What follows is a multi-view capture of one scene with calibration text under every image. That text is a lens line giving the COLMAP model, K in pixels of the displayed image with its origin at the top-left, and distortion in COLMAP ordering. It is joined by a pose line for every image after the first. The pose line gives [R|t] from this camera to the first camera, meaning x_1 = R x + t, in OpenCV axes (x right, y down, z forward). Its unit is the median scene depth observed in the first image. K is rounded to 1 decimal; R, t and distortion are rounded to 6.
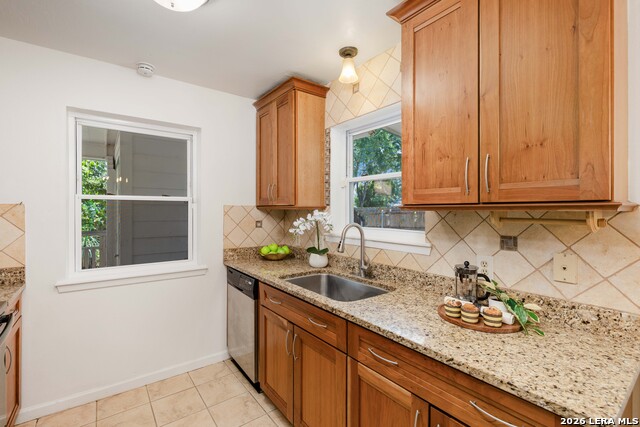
lens RADIAL K [[289.5, 0, 320.0], [0, 289.5, 213.5], [0, 0, 1]] dist [0.000713, 0.000292]
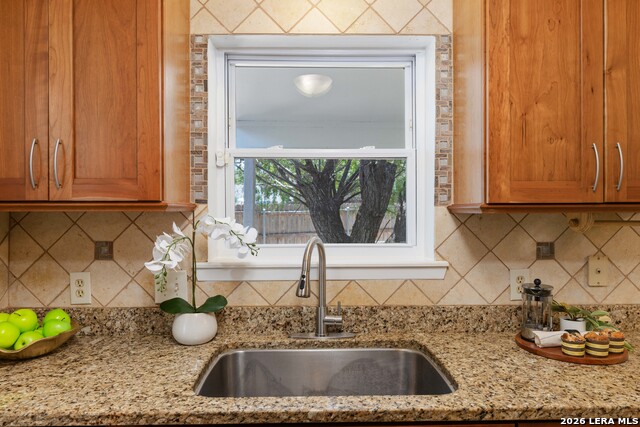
lens RADIAL K [[408.4, 0, 320.0], [0, 408.4, 213.5], [0, 0, 1]] dist [-0.001568, -0.002720]
pose [[0.583964, -0.005112, 0.811764, -0.684347], [0.012867, 0.999913, -0.002959, -0.010794], [-0.811678, 0.012173, 0.583979, 0.820403]]
